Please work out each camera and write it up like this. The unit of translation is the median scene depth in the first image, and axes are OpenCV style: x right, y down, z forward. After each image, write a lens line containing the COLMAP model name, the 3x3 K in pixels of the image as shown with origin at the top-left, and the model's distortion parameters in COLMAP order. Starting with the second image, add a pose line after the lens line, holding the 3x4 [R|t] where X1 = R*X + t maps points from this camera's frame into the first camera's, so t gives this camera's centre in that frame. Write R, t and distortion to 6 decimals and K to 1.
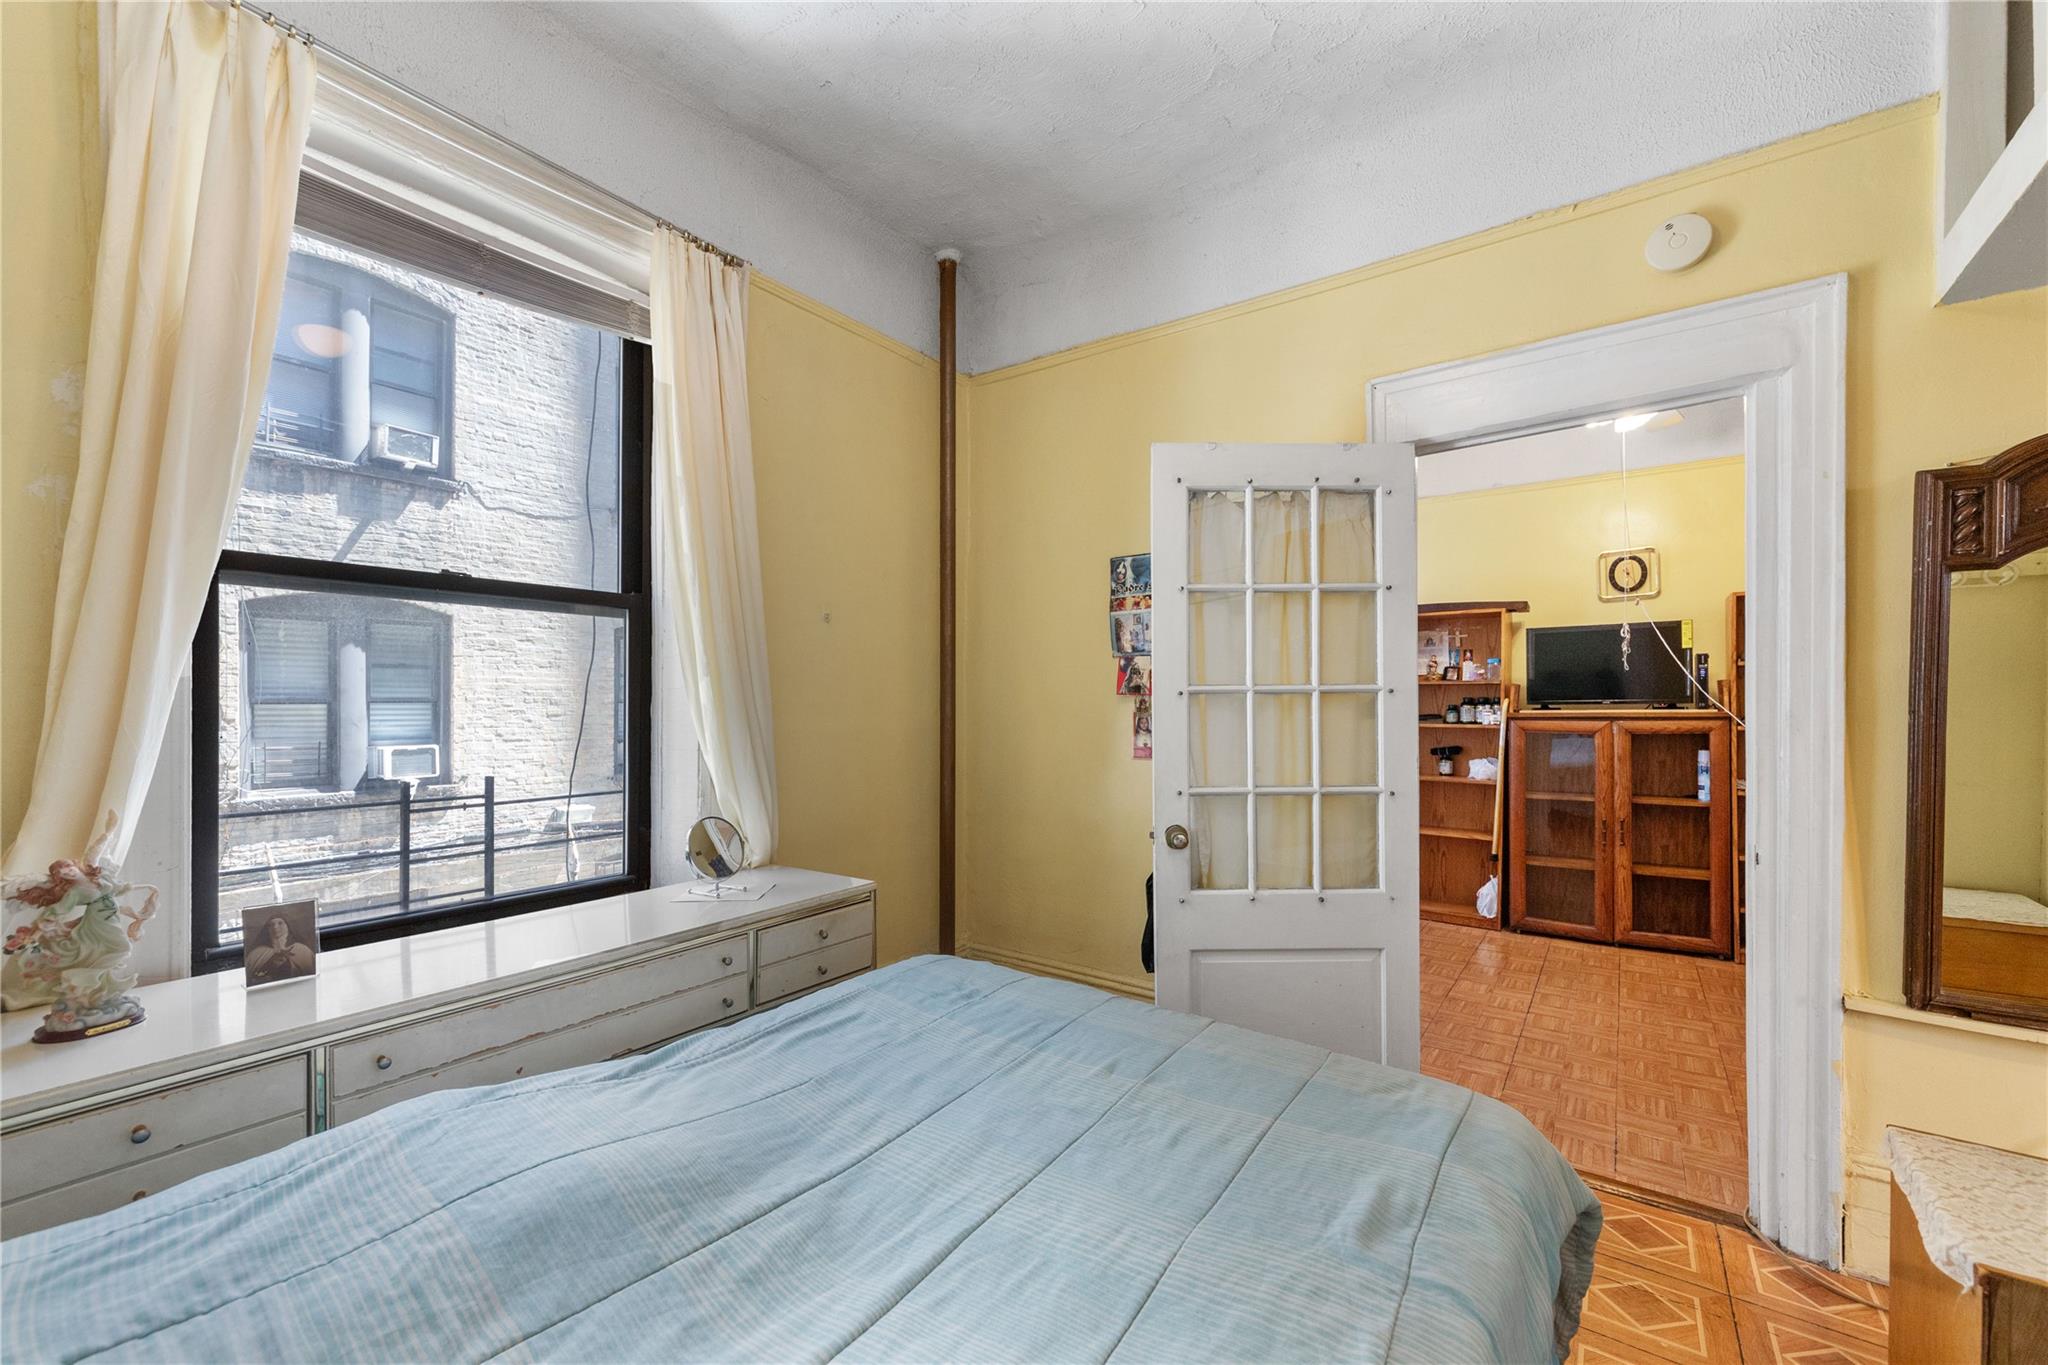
lens RADIAL K [[816.2, 0, 1024.0], [0, 816.2, 682.5], [0, 0, 1]] dist [-0.000851, -0.000089]
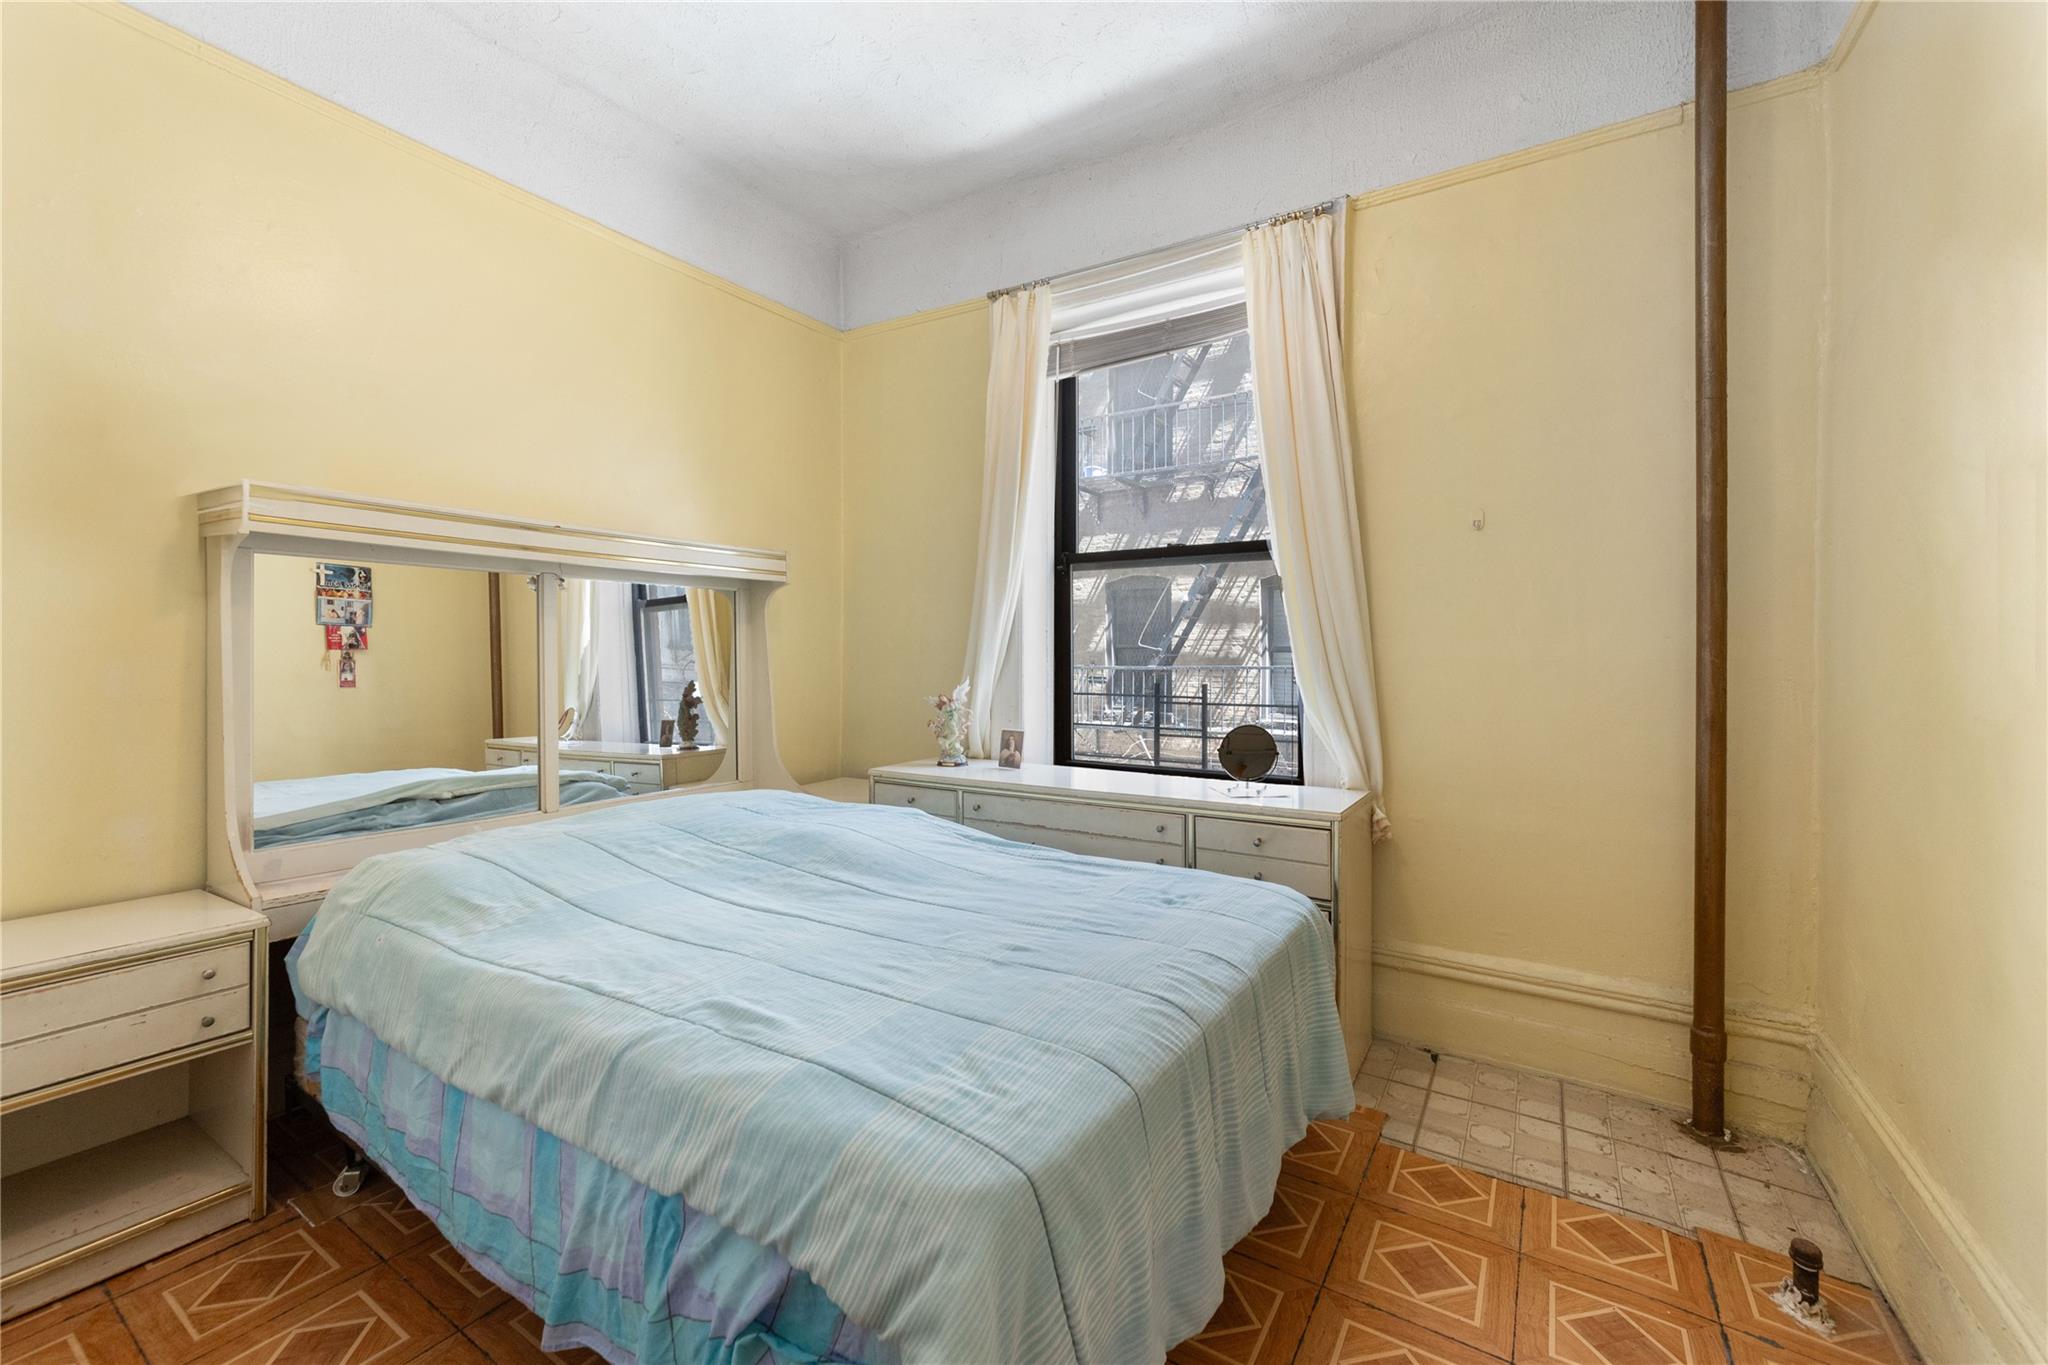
lens RADIAL K [[822.6, 0, 1020.2], [0, 822.6, 636.6], [0, 0, 1]] dist [0.000383, 0.000042]
pose [[0.063047, -0.026111, -0.997669, 1.203741], [0.019912, 0.999492, -0.024900, 0.099938], [0.997812, -0.018296, 0.063534, 0.964972]]
